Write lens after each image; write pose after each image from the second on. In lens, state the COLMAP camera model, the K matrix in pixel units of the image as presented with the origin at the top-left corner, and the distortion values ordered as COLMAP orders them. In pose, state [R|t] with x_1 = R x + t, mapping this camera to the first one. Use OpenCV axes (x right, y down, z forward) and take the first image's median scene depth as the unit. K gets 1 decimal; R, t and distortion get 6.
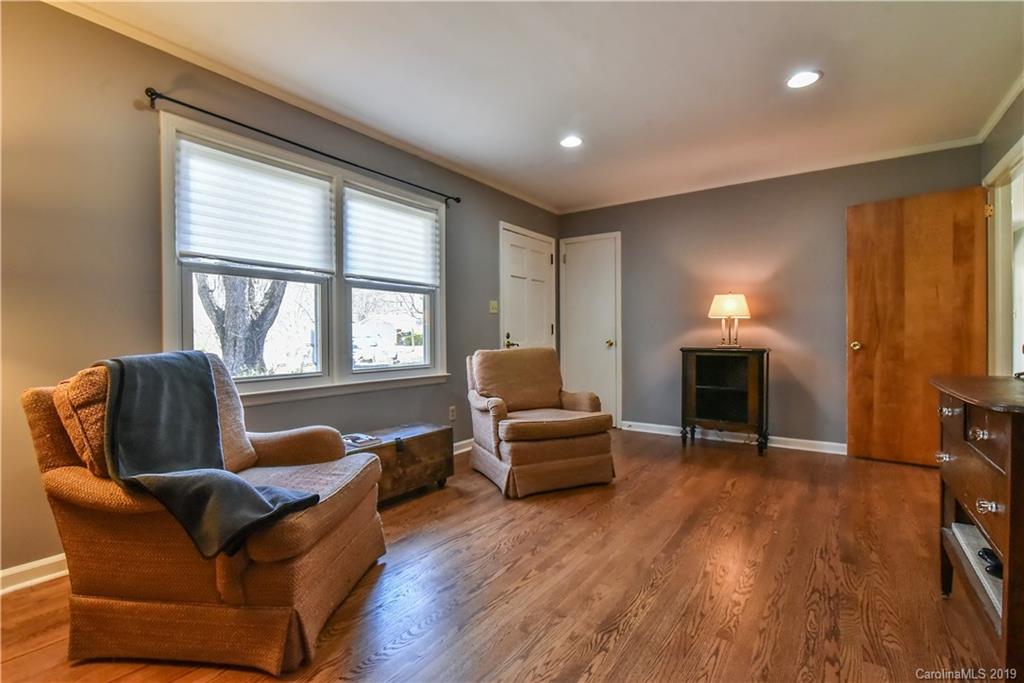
lens RADIAL K [[472.9, 0, 512.0], [0, 472.9, 341.5], [0, 0, 1]] dist [-0.000035, -0.000140]
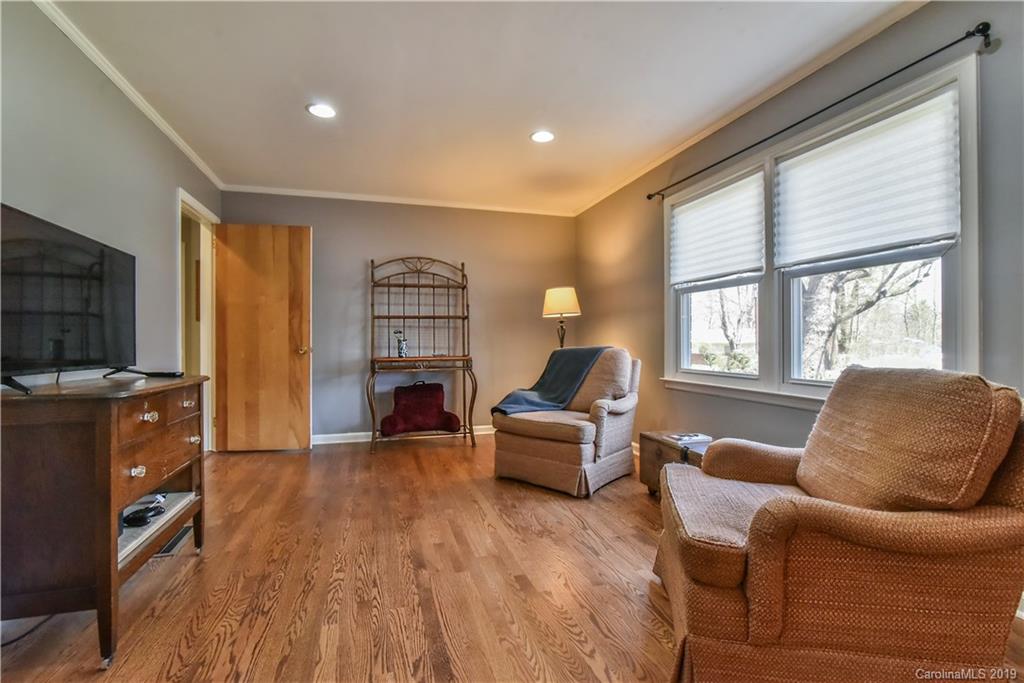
lens RADIAL K [[472.9, 0, 512.0], [0, 472.9, 341.5], [0, 0, 1]] dist [-0.000035, -0.000140]
pose [[-0.624825, 0.014947, -0.780622, 0.661570], [0.002571, 0.999851, 0.017087, -0.020933], [0.780761, 0.008670, -0.624770, 1.224467]]
